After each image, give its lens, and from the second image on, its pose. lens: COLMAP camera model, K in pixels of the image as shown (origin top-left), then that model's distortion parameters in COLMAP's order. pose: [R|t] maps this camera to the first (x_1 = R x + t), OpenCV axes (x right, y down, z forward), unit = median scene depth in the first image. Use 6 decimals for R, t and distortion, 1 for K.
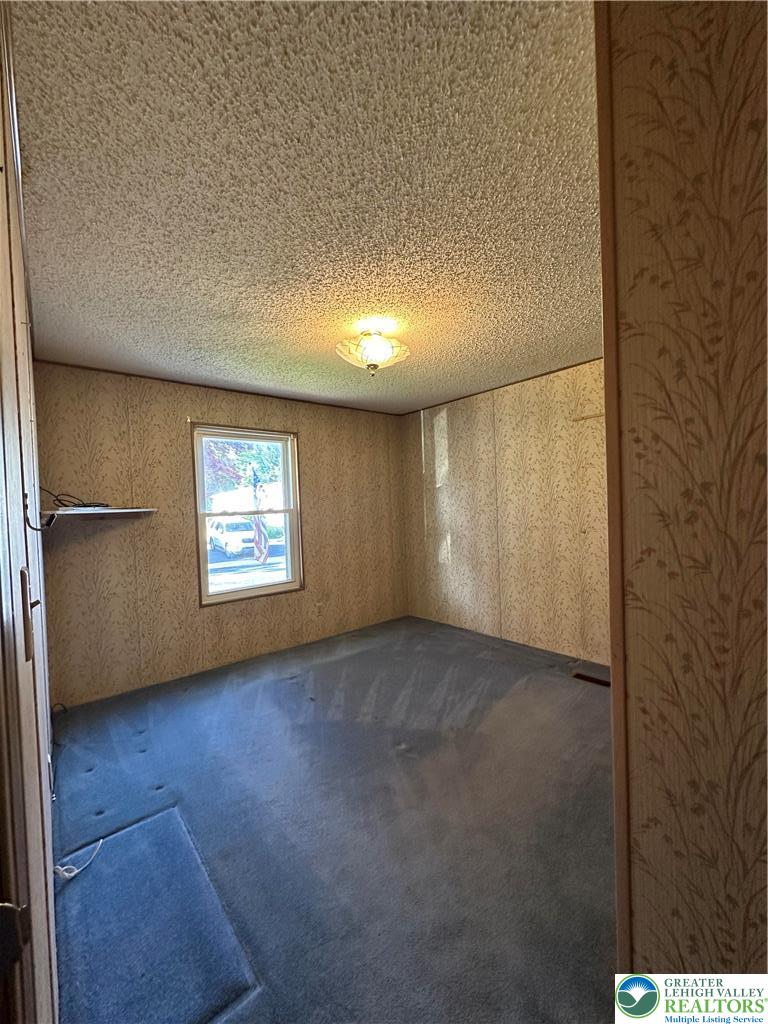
lens RADIAL K [[411.6, 0, 384.0], [0, 411.6, 512.0], [0, 0, 1]] dist [-0.000064, -0.000003]
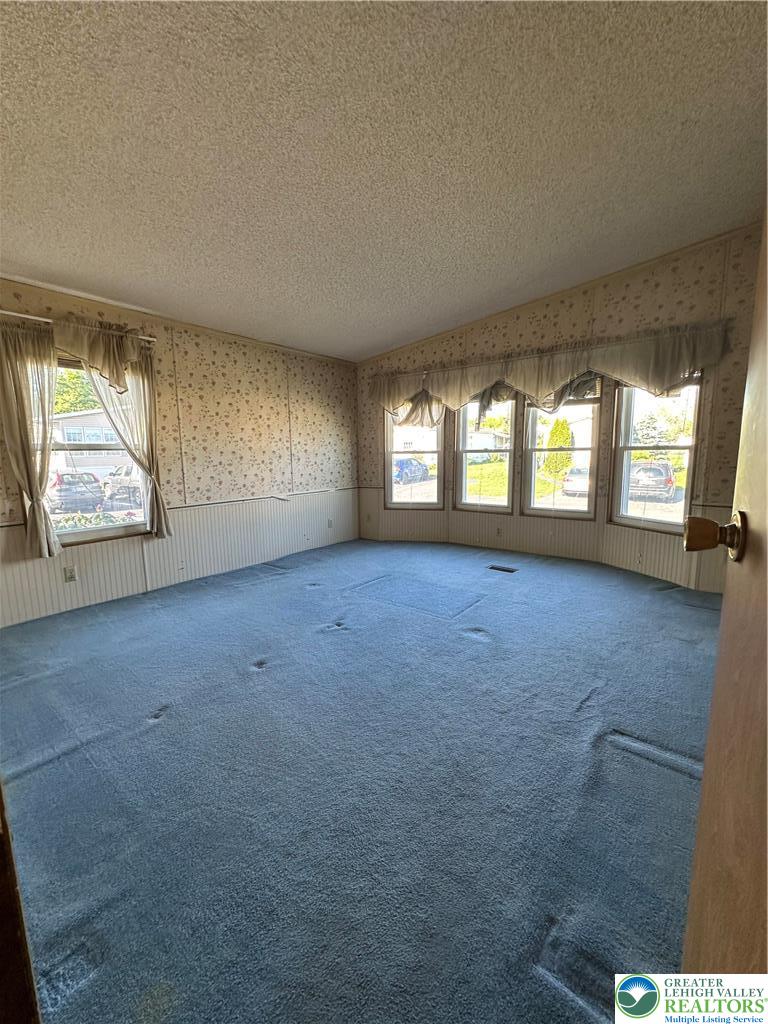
lens RADIAL K [[411.6, 0, 384.0], [0, 411.6, 512.0], [0, 0, 1]] dist [-0.000064, -0.000003]
pose [[0.732130, 0.129375, -0.668766, 0.617816], [-0.025384, 0.986297, 0.163014, -0.023730], [0.680692, -0.102371, 0.725382, -0.195388]]
